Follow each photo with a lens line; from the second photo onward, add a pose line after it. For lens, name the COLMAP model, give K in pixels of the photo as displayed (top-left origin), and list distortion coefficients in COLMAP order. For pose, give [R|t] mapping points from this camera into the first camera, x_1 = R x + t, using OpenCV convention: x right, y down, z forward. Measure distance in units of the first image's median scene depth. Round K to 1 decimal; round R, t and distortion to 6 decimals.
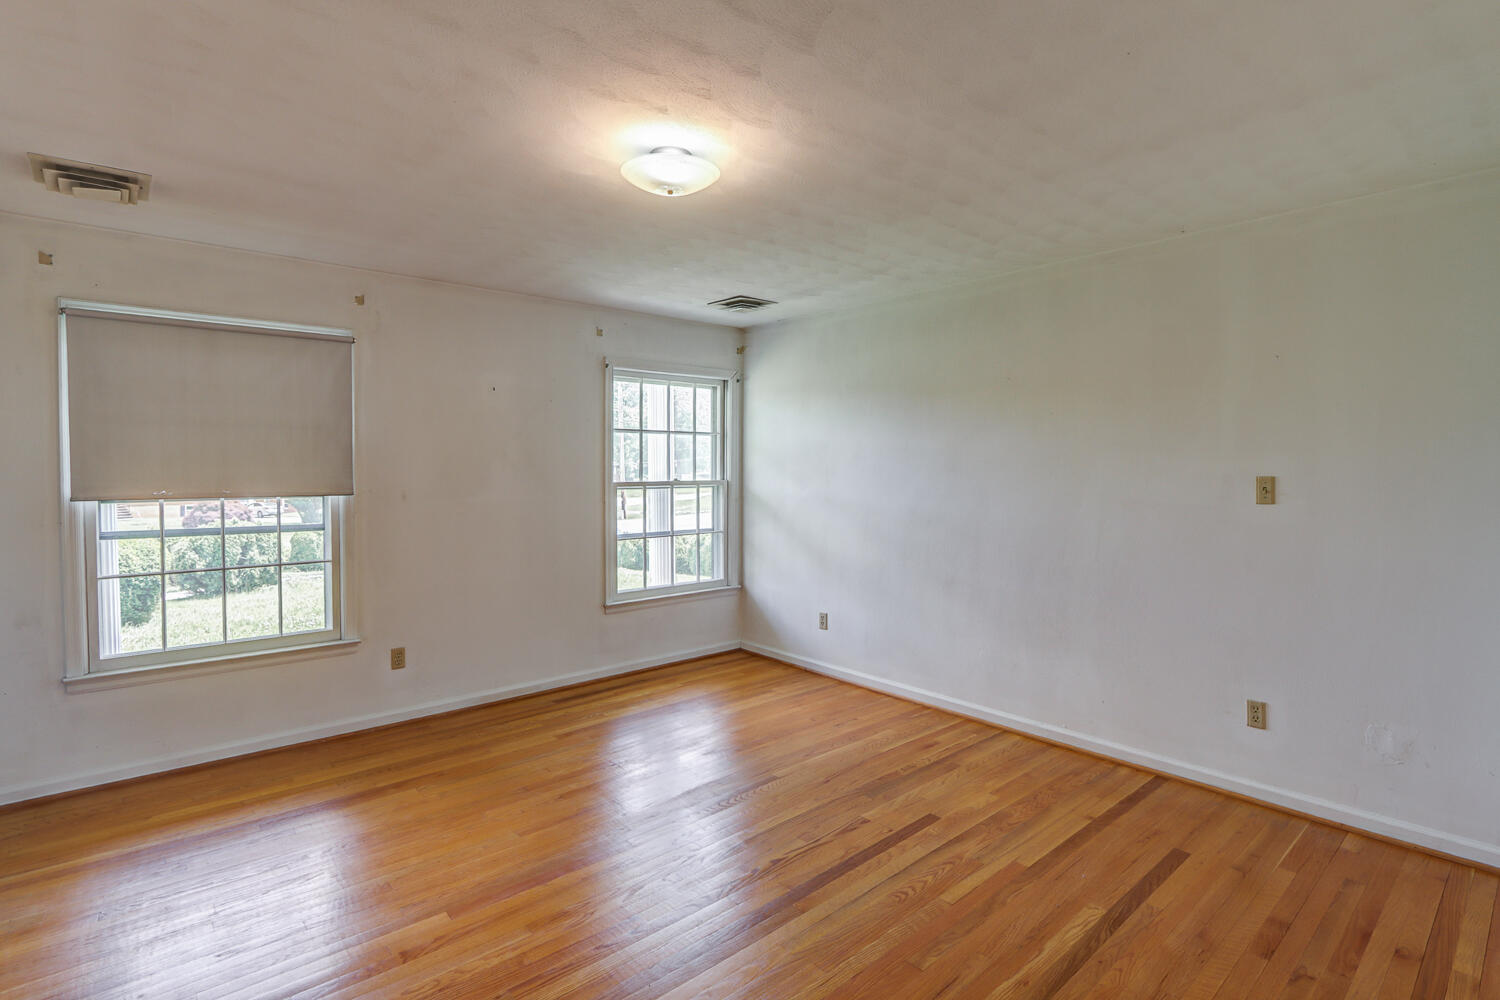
lens RADIAL K [[732.2, 0, 730.4], [0, 732.2, 481.5], [0, 0, 1]] dist [-0.013623, 0.000138]
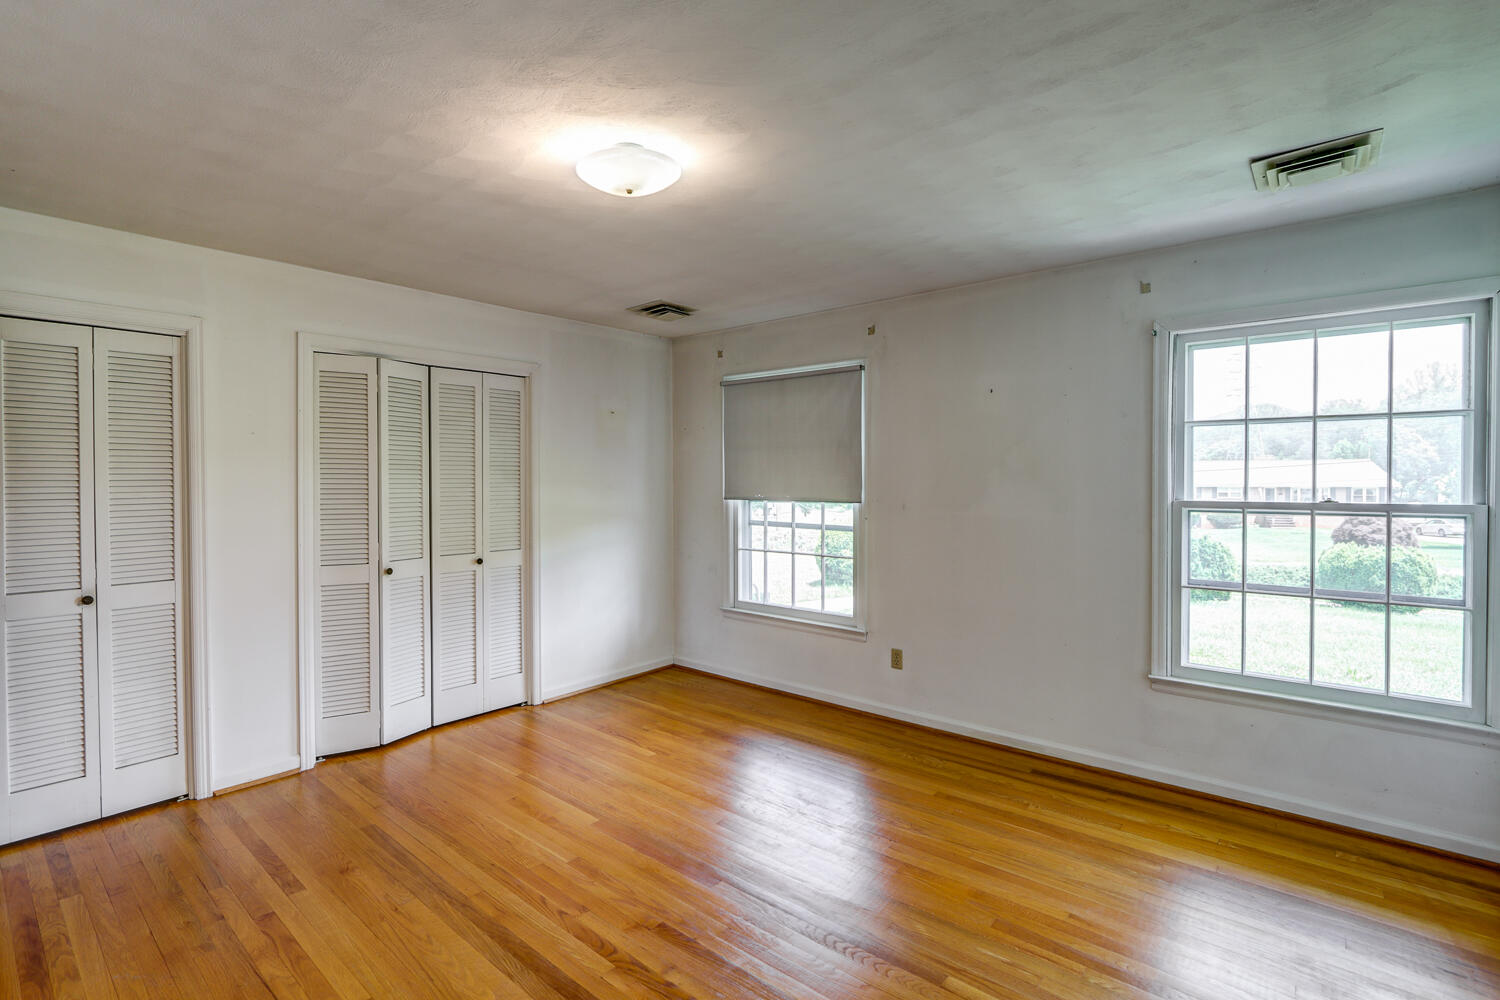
lens RADIAL K [[702.1, 0, 739.0], [0, 702.1, 479.6], [0, 0, 1]] dist [-0.021569, 0.000975]
pose [[0.142657, 0.001819, -0.989771, 0.449521], [-0.019829, 0.999803, -0.001021, -0.010418], [0.989574, 0.019771, 0.142665, 0.540626]]
